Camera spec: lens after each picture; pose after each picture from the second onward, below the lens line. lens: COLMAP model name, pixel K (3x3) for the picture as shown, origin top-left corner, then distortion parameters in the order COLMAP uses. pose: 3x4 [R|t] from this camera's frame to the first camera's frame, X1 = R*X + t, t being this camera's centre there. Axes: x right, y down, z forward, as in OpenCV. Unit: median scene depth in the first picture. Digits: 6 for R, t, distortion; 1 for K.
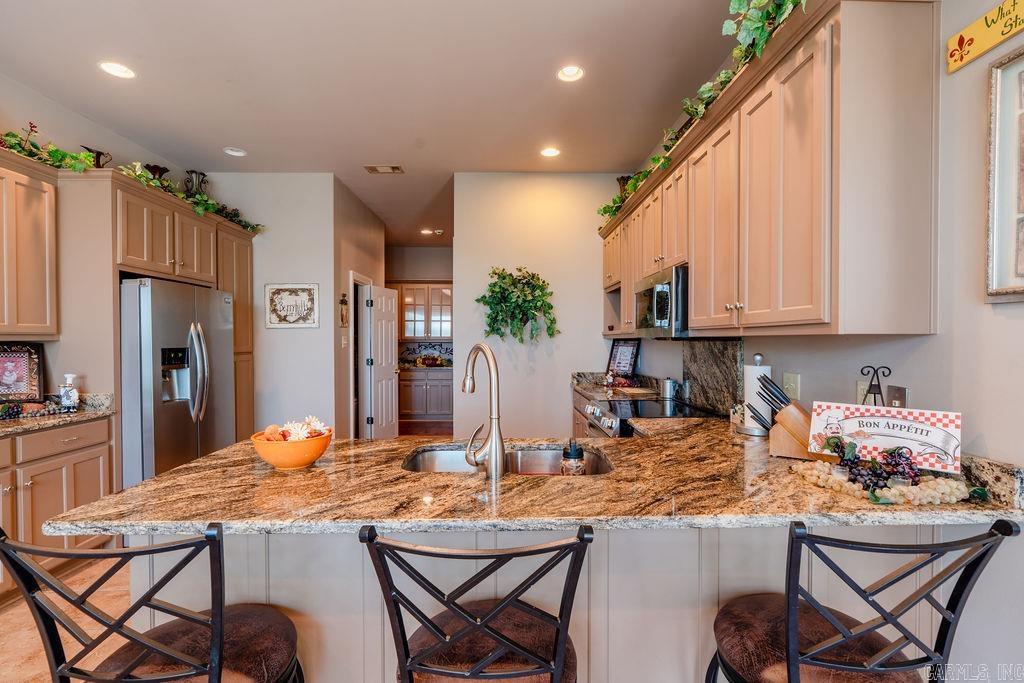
lens RADIAL K [[458.7, 0, 512.5], [0, 458.7, 342.7], [0, 0, 1]] dist [-0.006874, 0.004171]
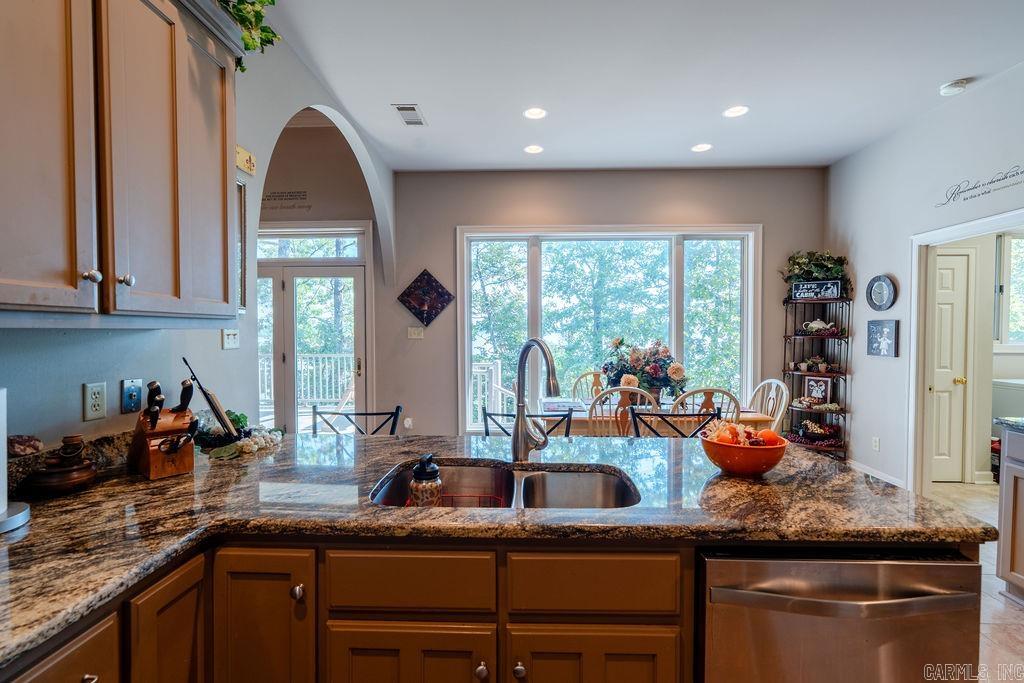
lens RADIAL K [[458.7, 0, 512.5], [0, 458.7, 342.7], [0, 0, 1]] dist [-0.006874, 0.004171]
pose [[-0.998777, -0.000909, 0.049440, -0.025086], [0.000757, 0.999433, 0.033675, -0.007985], [-0.049443, 0.033671, -0.998209, 0.731728]]
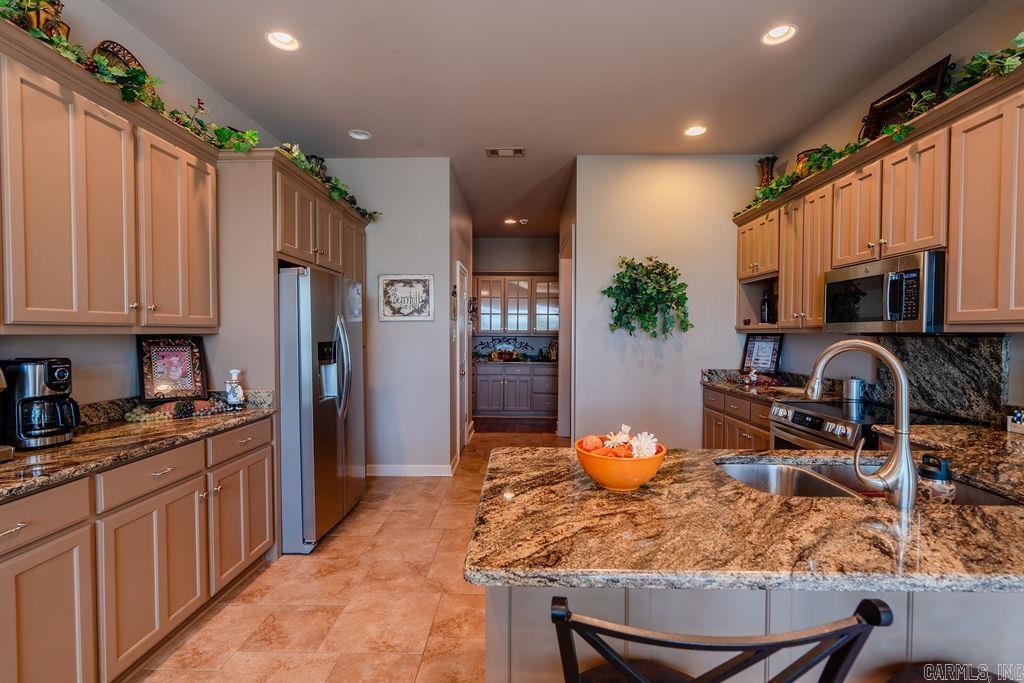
lens RADIAL K [[458.7, 0, 512.5], [0, 458.7, 342.7], [0, 0, 1]] dist [-0.006874, 0.004171]
pose [[0.999191, 0.004643, -0.039938, -0.242215], [-0.004096, 0.999897, 0.013763, -0.001011], [0.039998, -0.013588, 0.999107, 0.059247]]
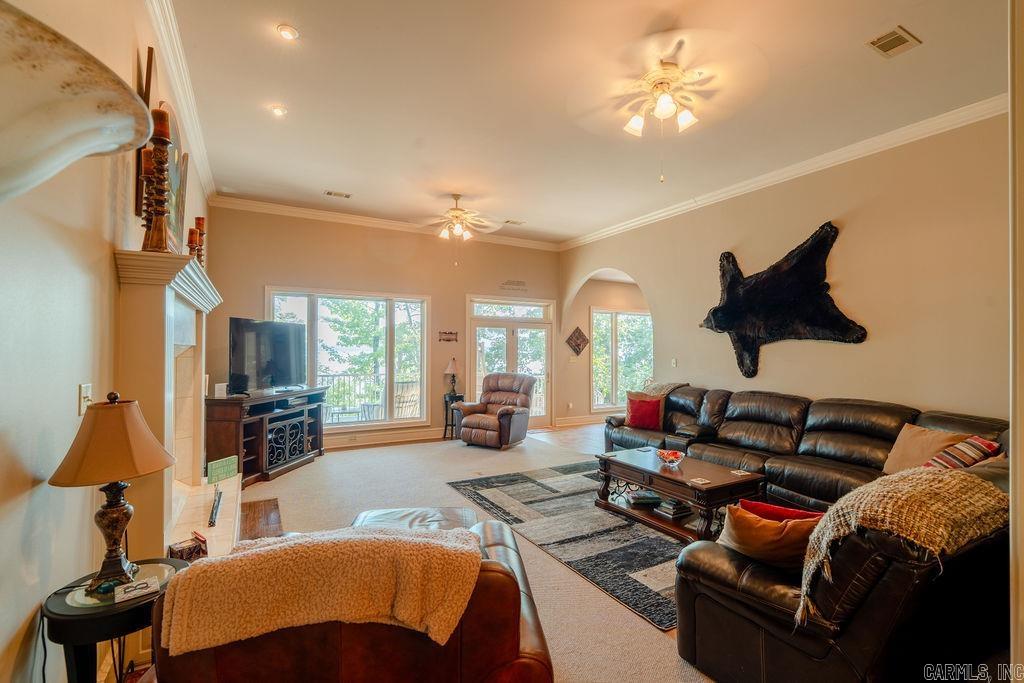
lens RADIAL K [[452.8, 0, 505.6], [0, 452.8, 345.1], [0, 0, 1]] dist [-0.009522, 0.000044]
pose [[-0.884038, -0.012046, -0.467260, 1.593727], [-0.010960, 0.999927, -0.005042, -0.047364], [0.467287, 0.000664, -0.884105, 1.391177]]
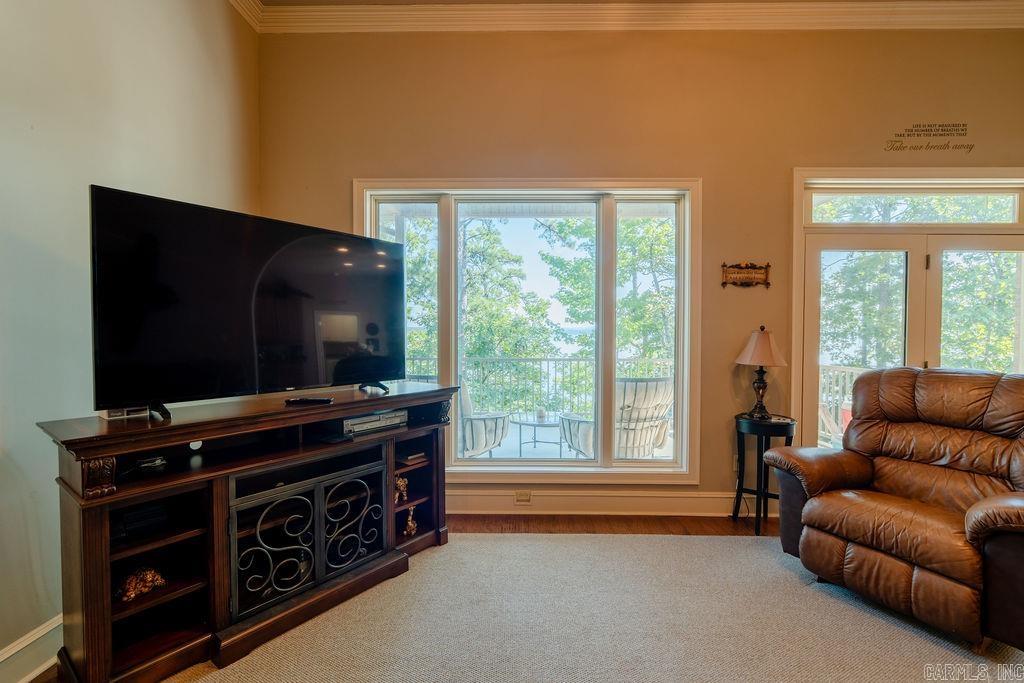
lens RADIAL K [[458.7, 0, 512.5], [0, 458.7, 342.7], [0, 0, 1]] dist [-0.006874, 0.004171]
pose [[-0.999499, -0.006995, 0.030872, 1.299329], [-0.006050, 0.999513, 0.030603, 0.004808], [-0.031071, 0.030401, -0.999055, 0.413141]]
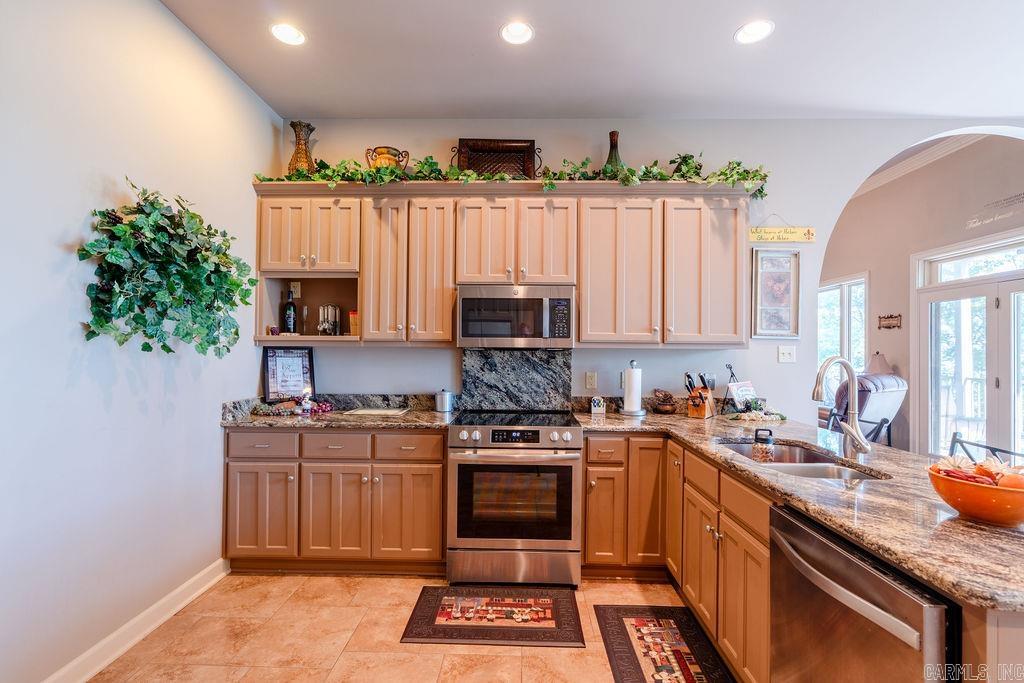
lens RADIAL K [[458.7, 0, 512.5], [0, 458.7, 342.7], [0, 0, 1]] dist [-0.006874, 0.004171]
pose [[0.041230, 0.014884, 0.999039, -0.485415], [-0.002249, 0.999888, -0.014804, -0.005212], [-0.999147, -0.001637, 0.041258, 0.672201]]
